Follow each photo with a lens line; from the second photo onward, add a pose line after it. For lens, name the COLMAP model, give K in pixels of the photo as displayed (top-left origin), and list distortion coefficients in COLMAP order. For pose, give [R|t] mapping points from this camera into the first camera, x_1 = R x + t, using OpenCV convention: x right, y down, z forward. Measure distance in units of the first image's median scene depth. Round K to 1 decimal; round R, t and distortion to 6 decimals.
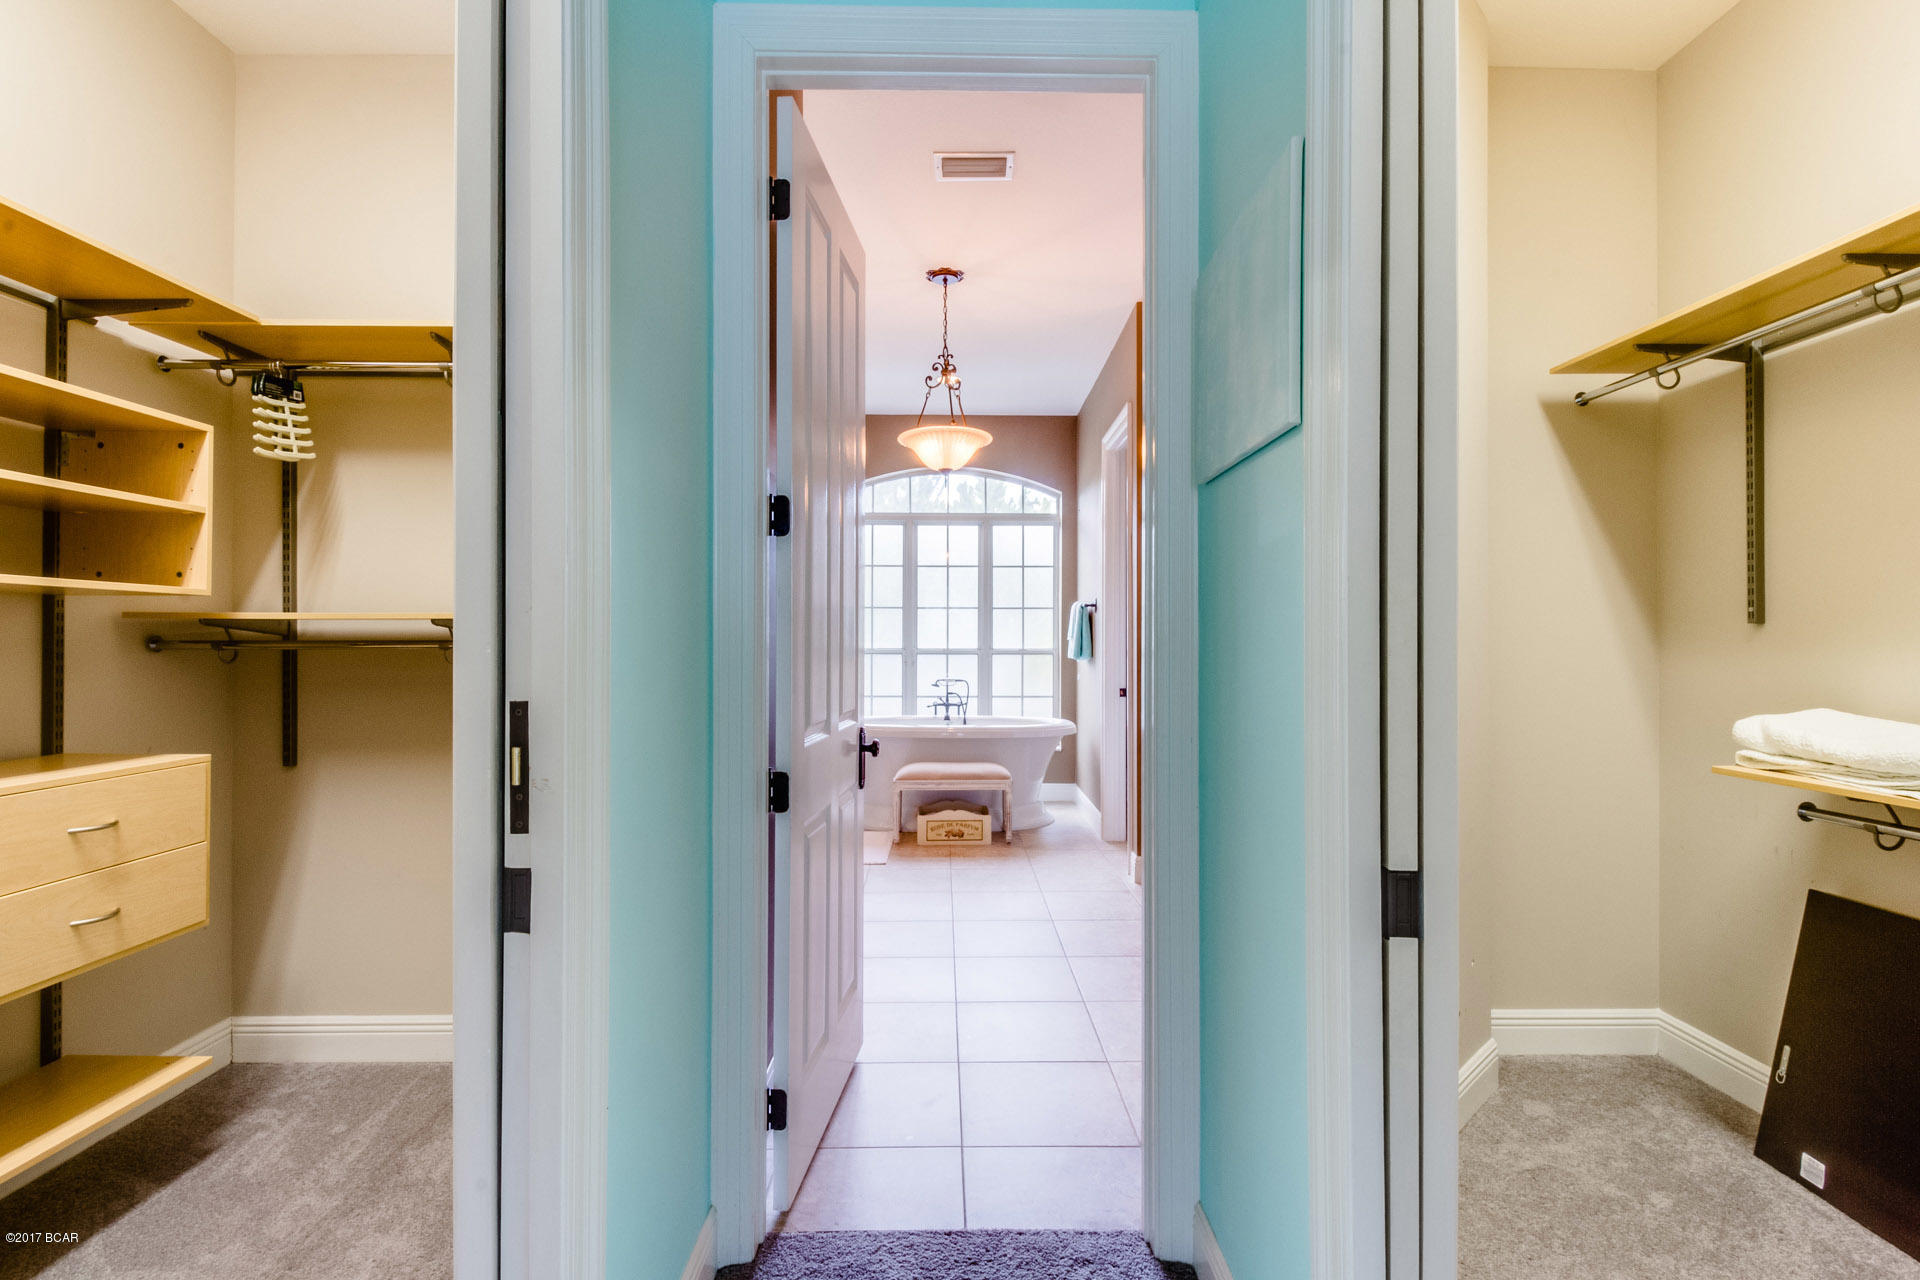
lens RADIAL K [[927.8, 0, 960.5], [0, 927.8, 637.9], [0, 0, 1]] dist [0.026411, -0.016402]
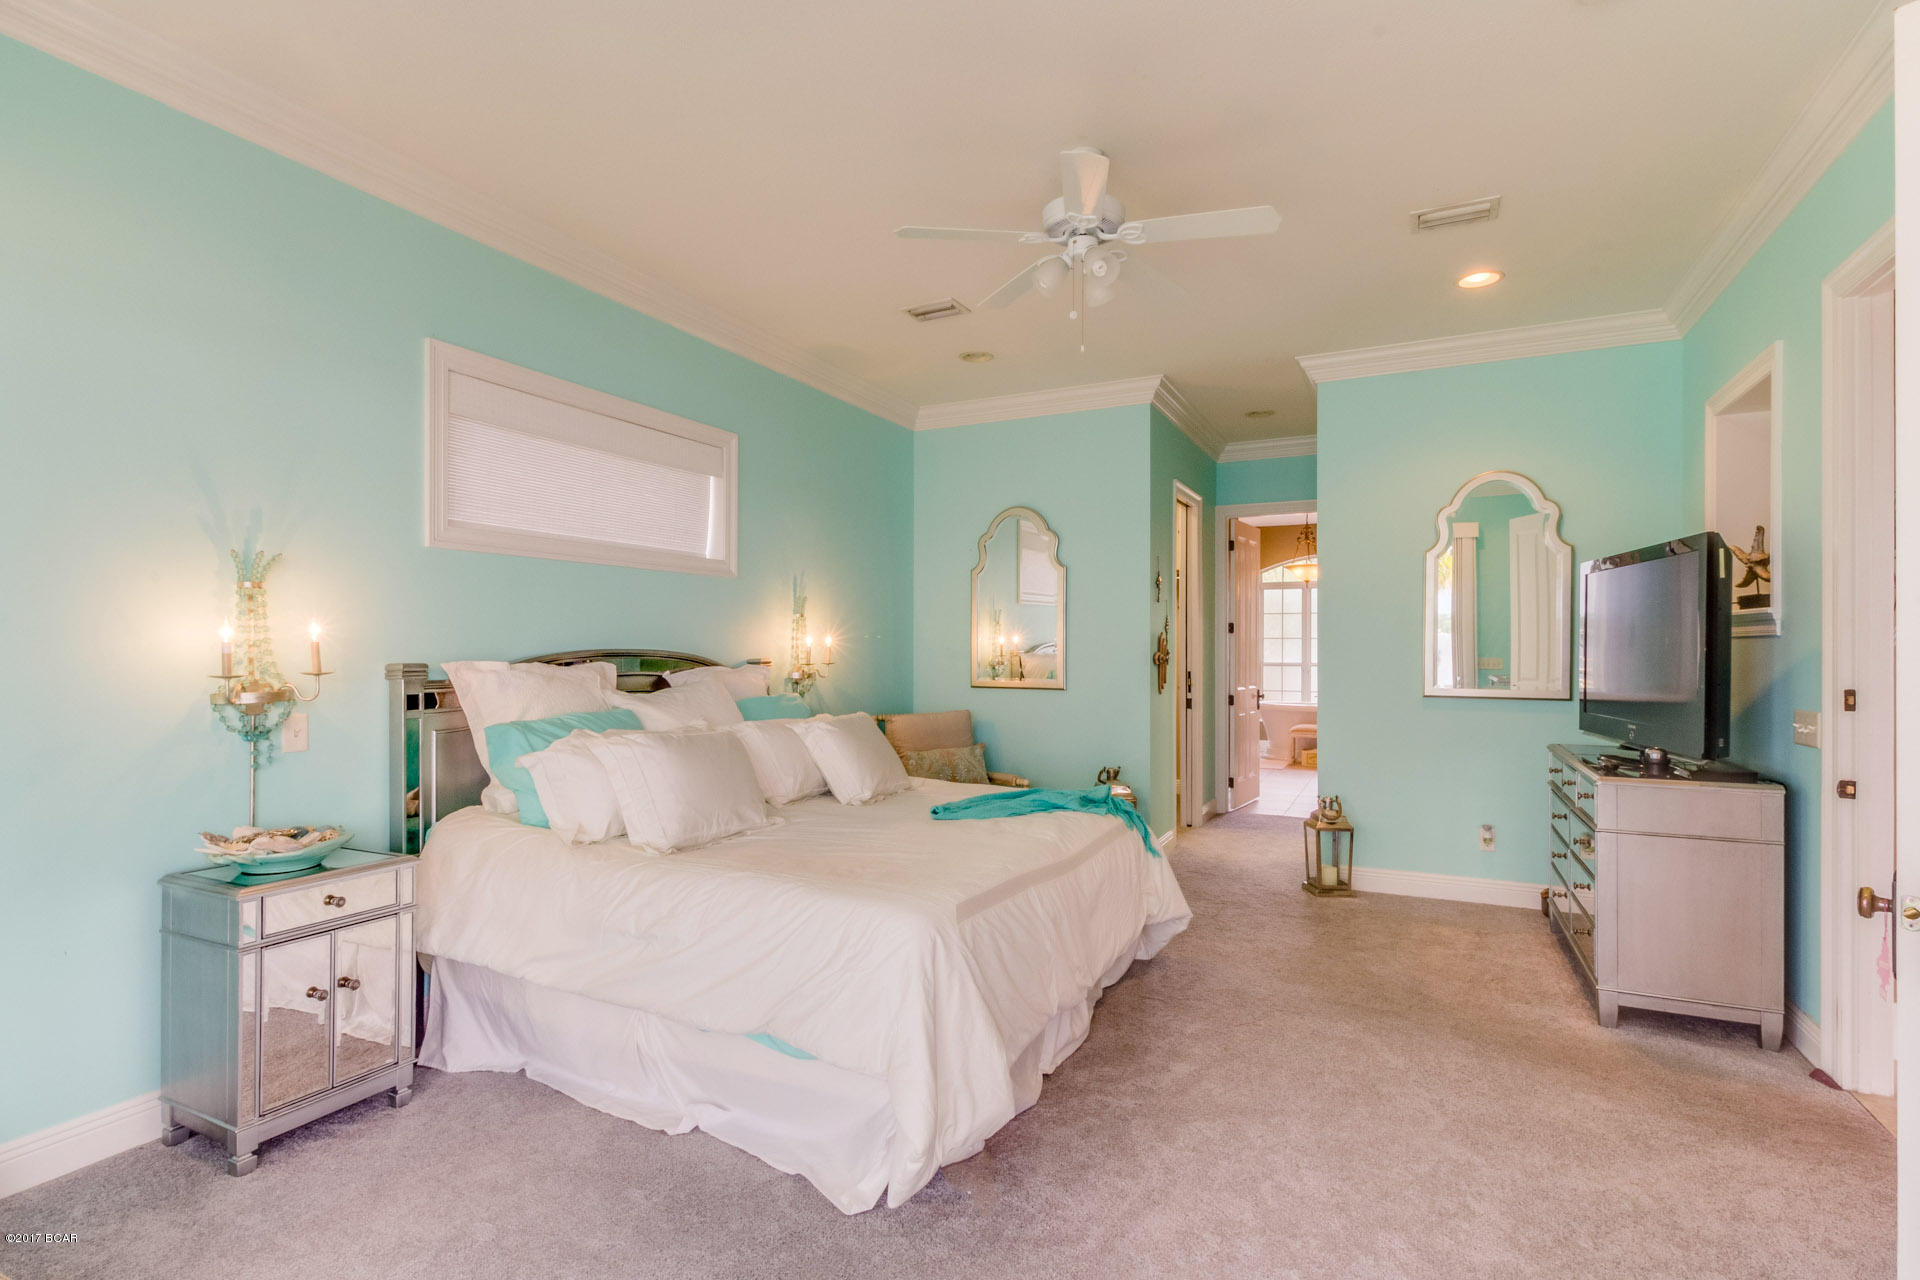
lens RADIAL K [[927.8, 0, 961.8], [0, 927.8, 647.6], [0, 0, 1]] dist [0.026411, -0.016402]
pose [[0.893609, 0.000615, -0.448846, 0.458743], [-0.001685, 0.999997, -0.001985, -0.037253], [0.448843, 0.002530, 0.893607, -2.516858]]
